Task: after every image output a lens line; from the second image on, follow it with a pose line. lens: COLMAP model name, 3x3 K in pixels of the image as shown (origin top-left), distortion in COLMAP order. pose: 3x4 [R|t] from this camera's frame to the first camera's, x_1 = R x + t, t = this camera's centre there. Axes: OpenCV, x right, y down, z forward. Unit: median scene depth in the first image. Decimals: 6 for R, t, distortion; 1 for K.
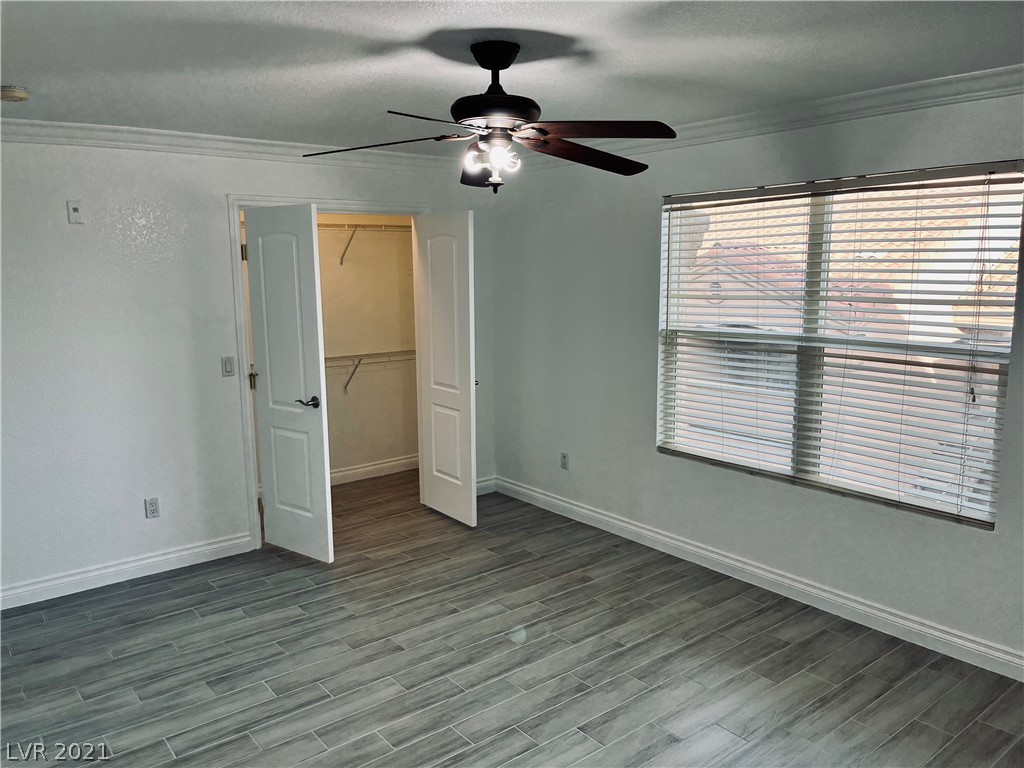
lens RADIAL K [[778.8, 0, 508.8], [0, 778.8, 386.2], [0, 0, 1]] dist [0.060819, -0.088530]
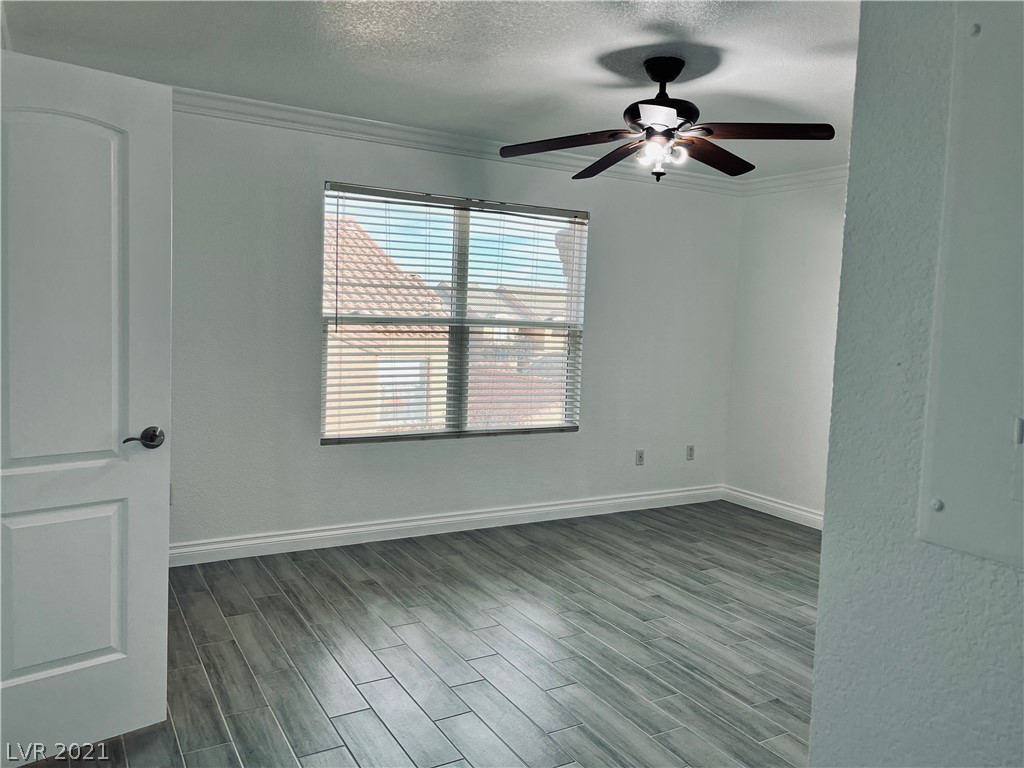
lens RADIAL K [[778.3, 0, 510.2], [0, 778.3, 369.0], [0, 0, 1]] dist [0.028891, 0.001726]
pose [[0.146041, -0.057221, 0.987622, -0.864985], [0.116354, 0.992390, 0.040292, -0.024272], [-0.982412, 0.109030, 0.151587, 0.746867]]
